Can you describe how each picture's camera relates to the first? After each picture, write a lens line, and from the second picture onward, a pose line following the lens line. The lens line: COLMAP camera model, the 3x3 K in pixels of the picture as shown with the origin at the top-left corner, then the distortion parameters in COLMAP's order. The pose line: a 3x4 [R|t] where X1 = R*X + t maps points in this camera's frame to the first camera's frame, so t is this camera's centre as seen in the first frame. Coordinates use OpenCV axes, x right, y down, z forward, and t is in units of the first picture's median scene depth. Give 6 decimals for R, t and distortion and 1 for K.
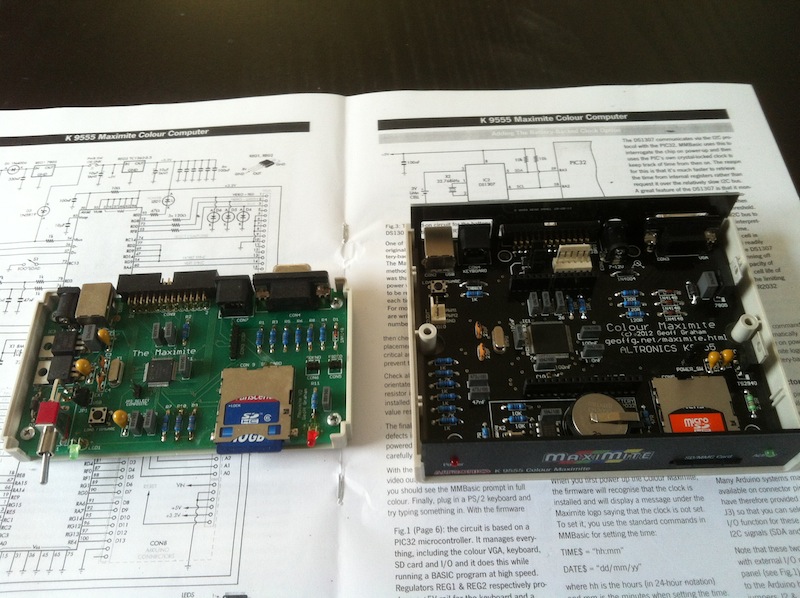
lens RADIAL K [[768.5, 0, 375.1], [0, 768.5, 285.3], [0, 0, 1]] dist [0.069838, -0.258799]
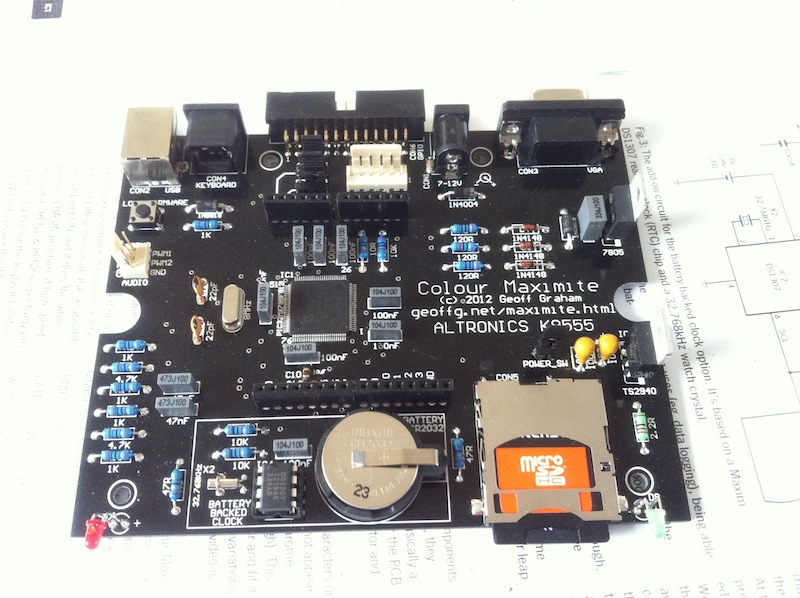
lens RADIAL K [[768.5, 0, 400.9], [0, 768.5, 297.8], [0, 0, 1]] dist [0.069838, -0.258799]
pose [[0.998420, 0.009184, 0.055434, 0.258116], [-0.017644, 0.987894, 0.154126, -0.029208], [-0.053347, -0.154860, 0.986495, 0.422839]]
